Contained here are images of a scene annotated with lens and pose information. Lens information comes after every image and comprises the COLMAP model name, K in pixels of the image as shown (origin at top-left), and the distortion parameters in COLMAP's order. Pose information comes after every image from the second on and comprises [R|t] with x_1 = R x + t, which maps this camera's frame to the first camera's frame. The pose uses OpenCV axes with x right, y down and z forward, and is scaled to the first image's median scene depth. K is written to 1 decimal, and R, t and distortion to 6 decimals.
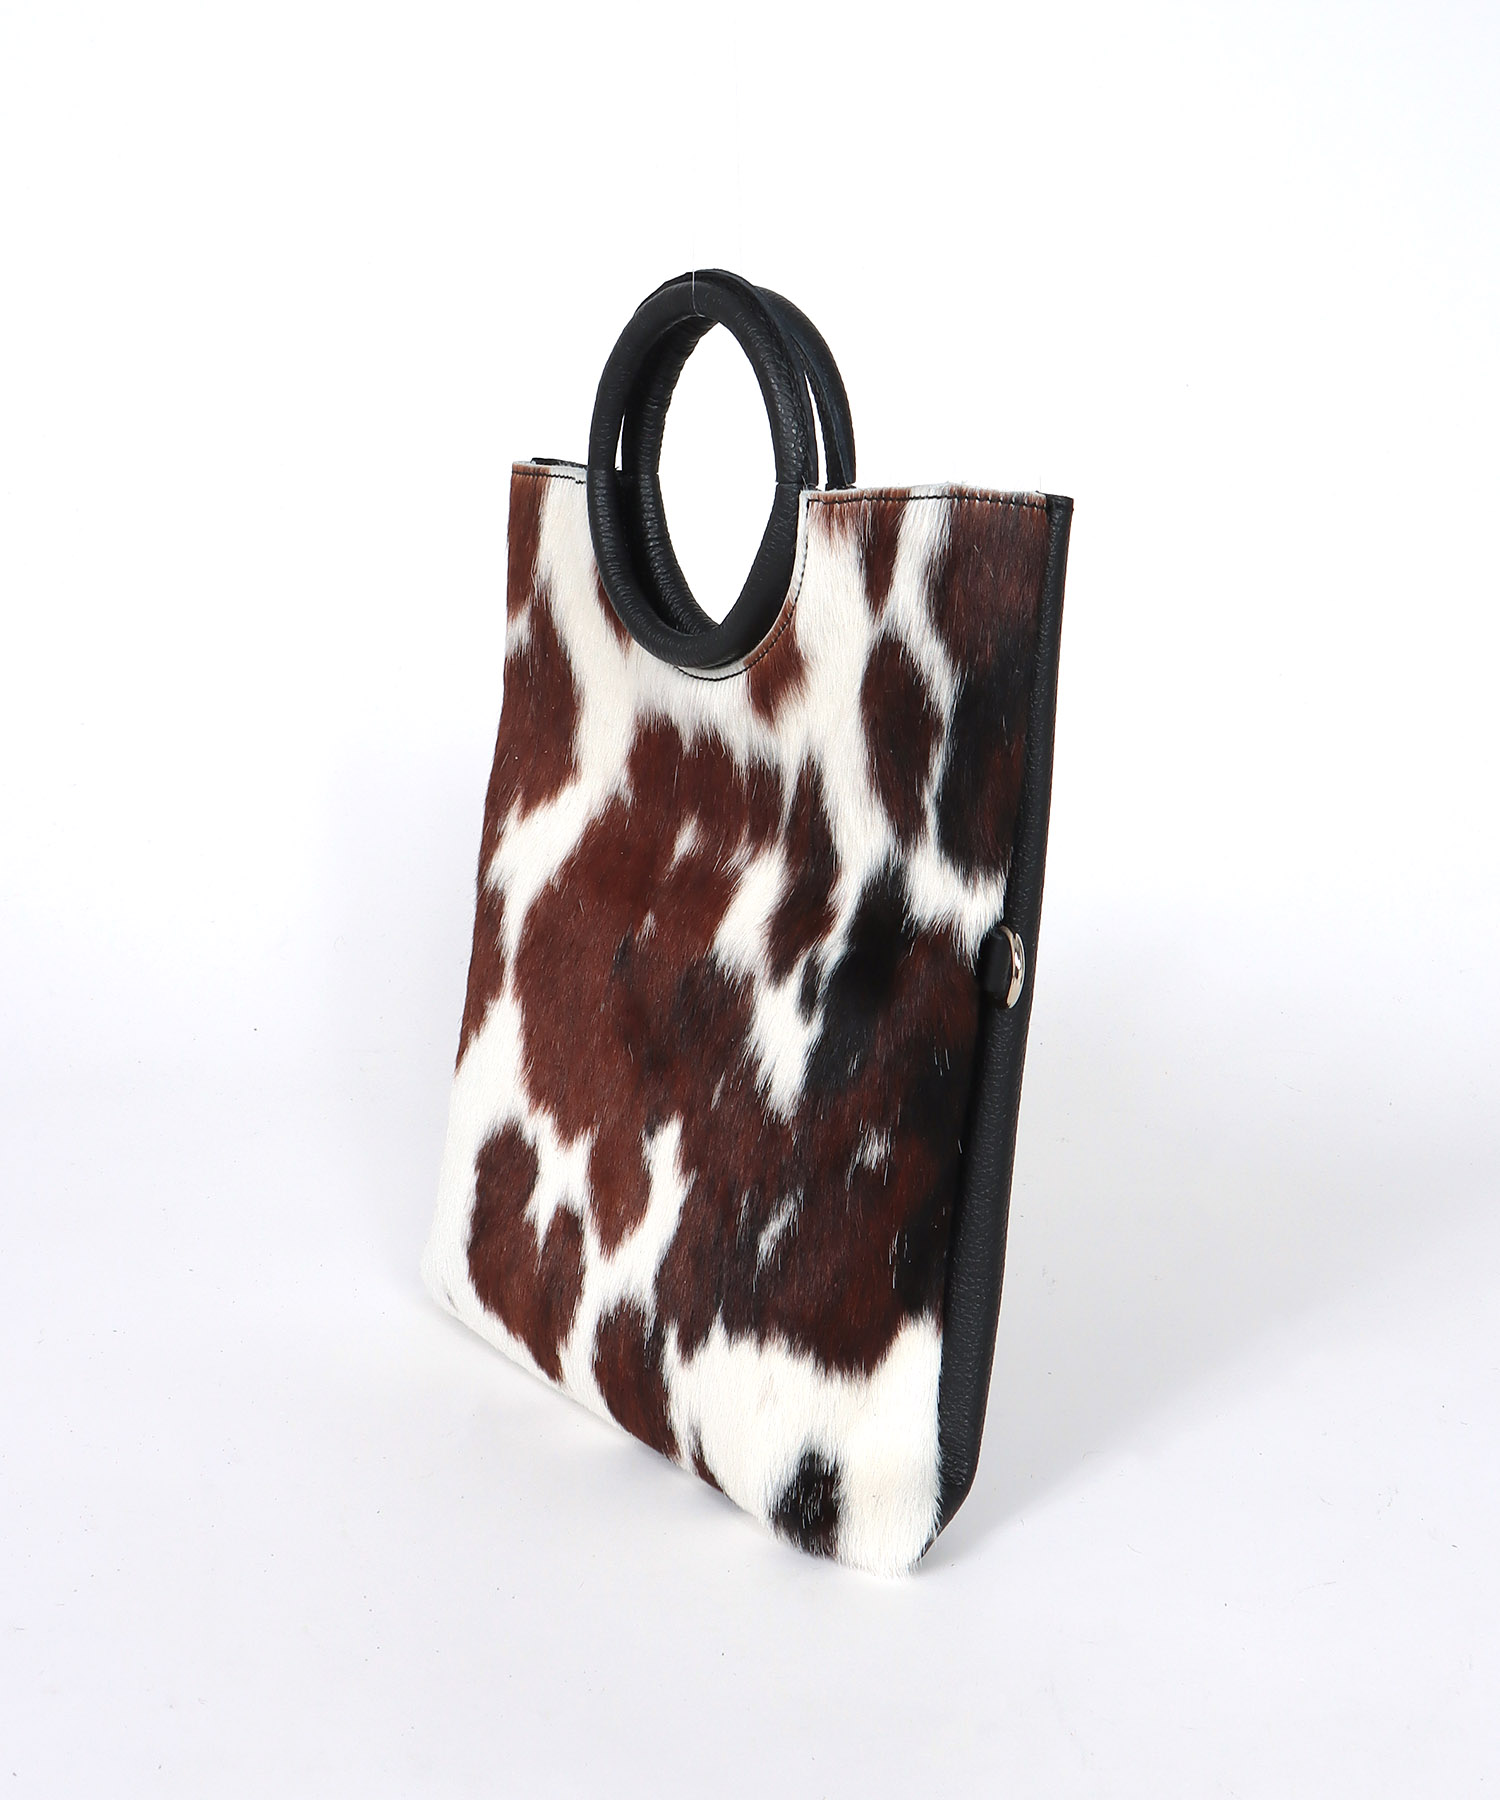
lens RADIAL K [[2338.5, 0, 750.0], [0, 2338.5, 900.0], [0, 0, 1]] dist [-0.053785, -0.021820]
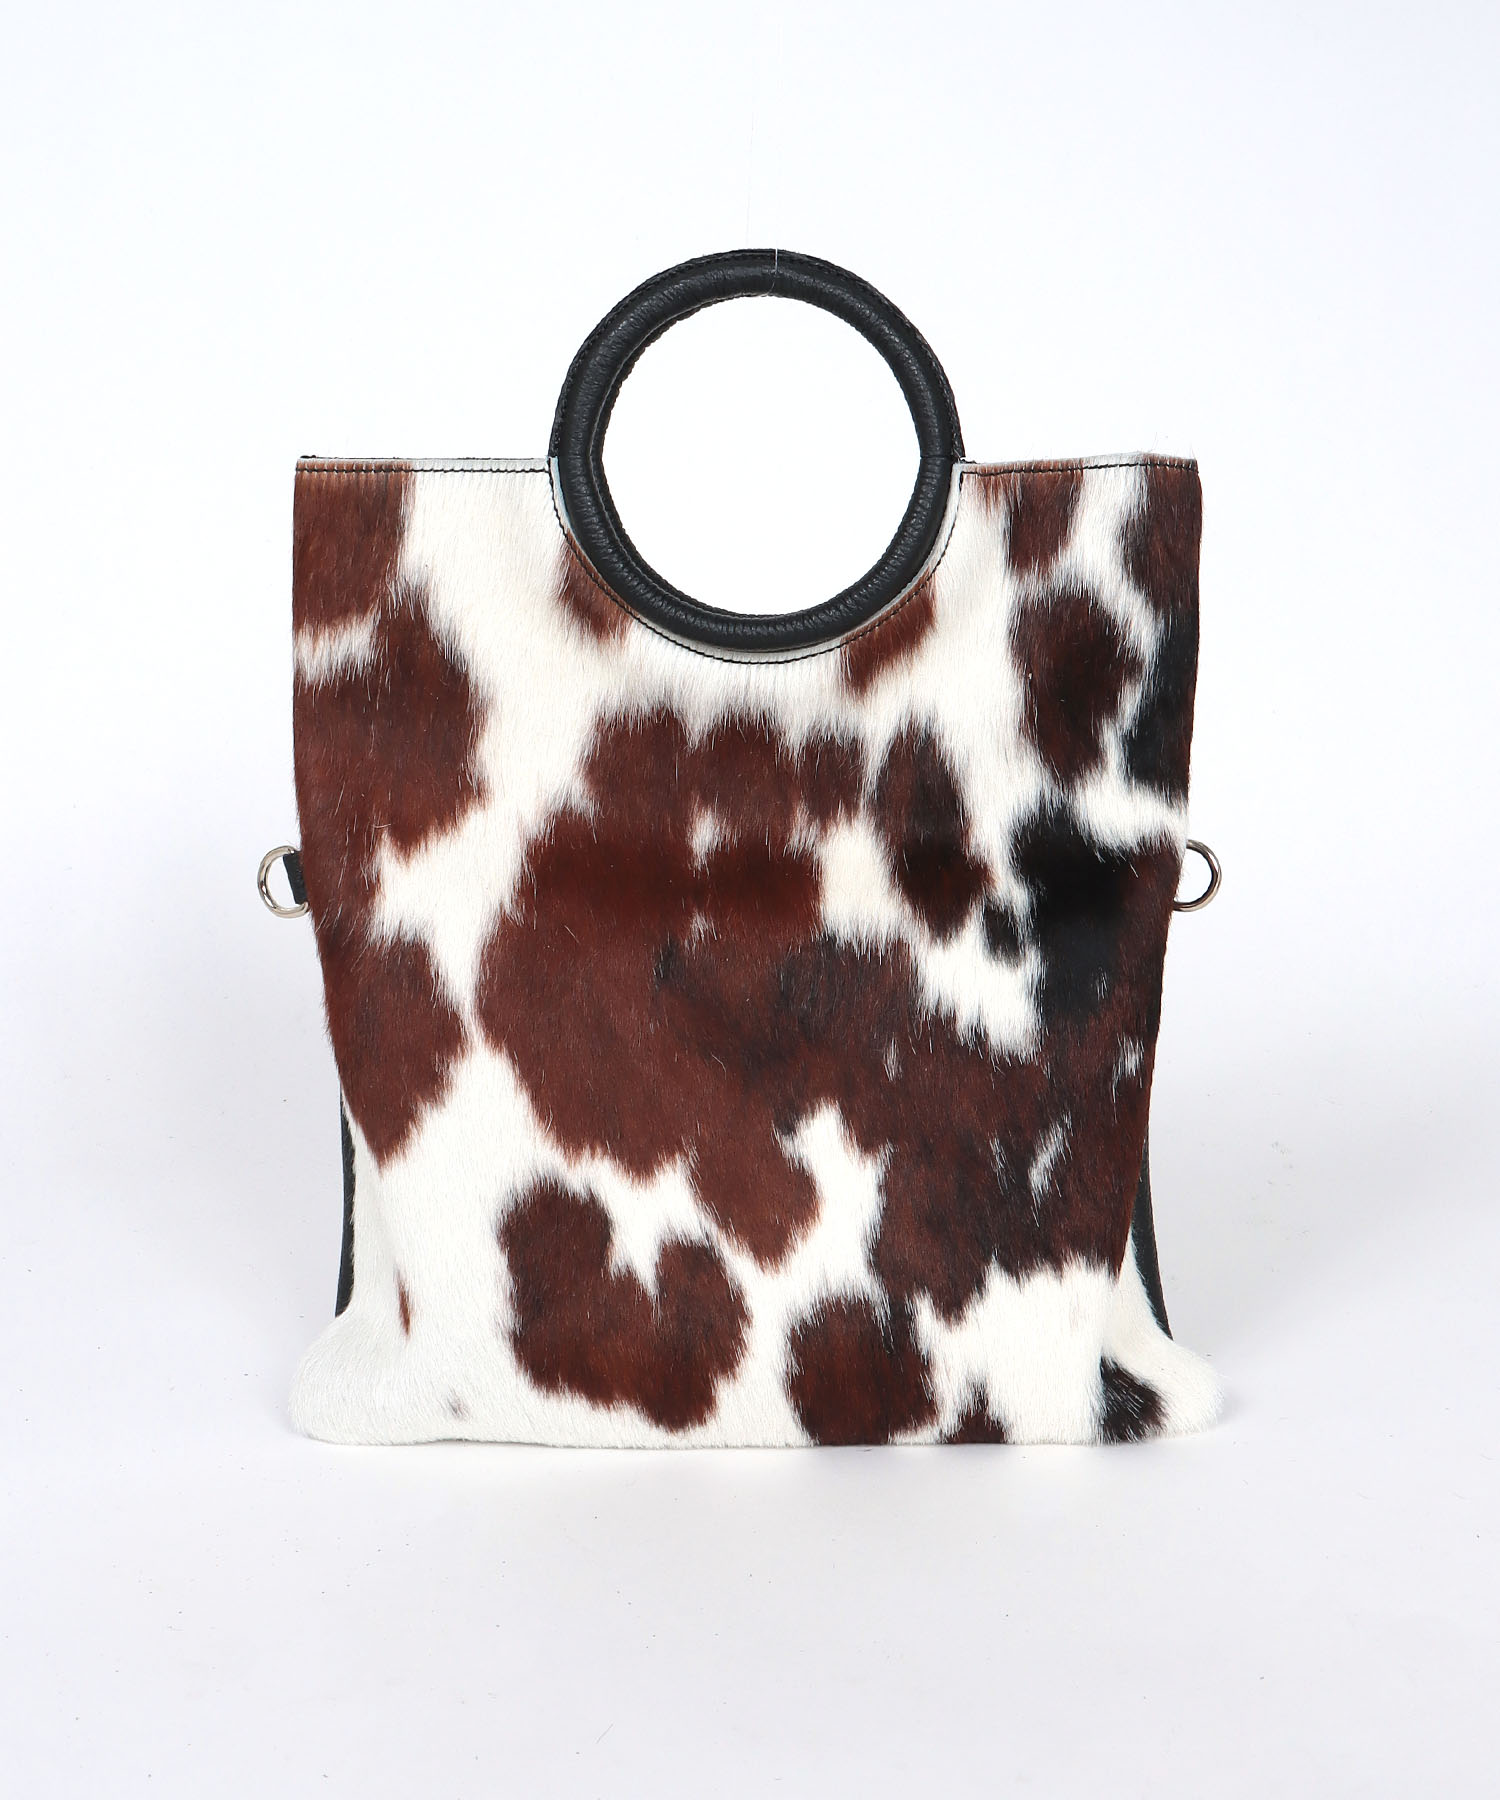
lens RADIAL K [[2338.5, 0, 750.0], [0, 2338.5, 900.0], [0, 0, 1]] dist [-0.053785, -0.021820]
pose [[0.599857, -0.138188, 0.788084, -0.832421], [0.170676, 0.984402, 0.042700, -0.039988], [-0.781691, 0.108893, 0.614085, 0.420167]]
